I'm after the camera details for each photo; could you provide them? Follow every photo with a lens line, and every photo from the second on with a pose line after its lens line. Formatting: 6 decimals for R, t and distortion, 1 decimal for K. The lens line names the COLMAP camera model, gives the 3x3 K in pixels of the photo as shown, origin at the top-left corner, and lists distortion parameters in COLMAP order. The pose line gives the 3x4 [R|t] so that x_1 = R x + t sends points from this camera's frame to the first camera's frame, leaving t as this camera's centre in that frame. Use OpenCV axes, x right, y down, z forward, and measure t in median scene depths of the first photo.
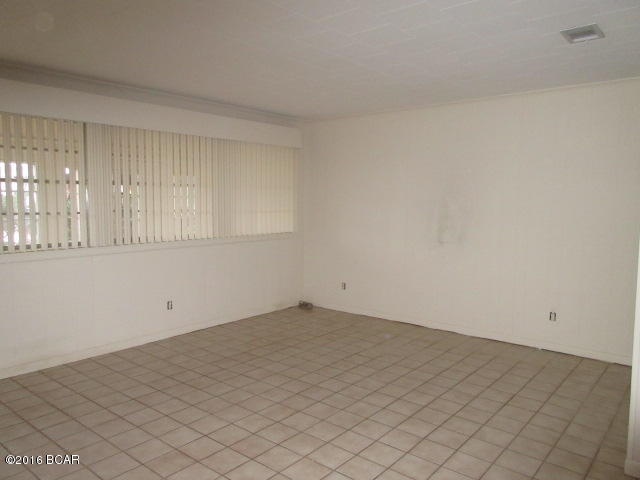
lens RADIAL K [[480.2, 0, 320.0], [0, 480.2, 239.8], [0, 0, 1]] dist [0.016329, 0.000634]
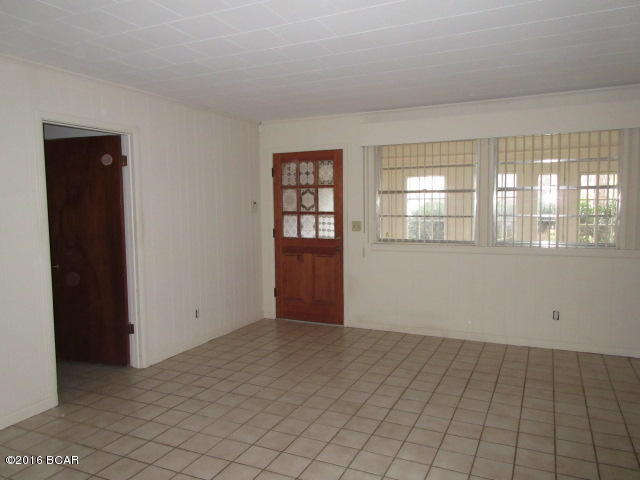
lens RADIAL K [[480.2, 0, 320.1], [0, 480.2, 239.8], [0, 0, 1]] dist [0.016329, 0.000634]
pose [[0.244339, 0.061575, -0.967733, 0.690548], [-0.065494, 0.996751, 0.046885, -0.037427], [0.967475, 0.051925, 0.247578, 0.441835]]
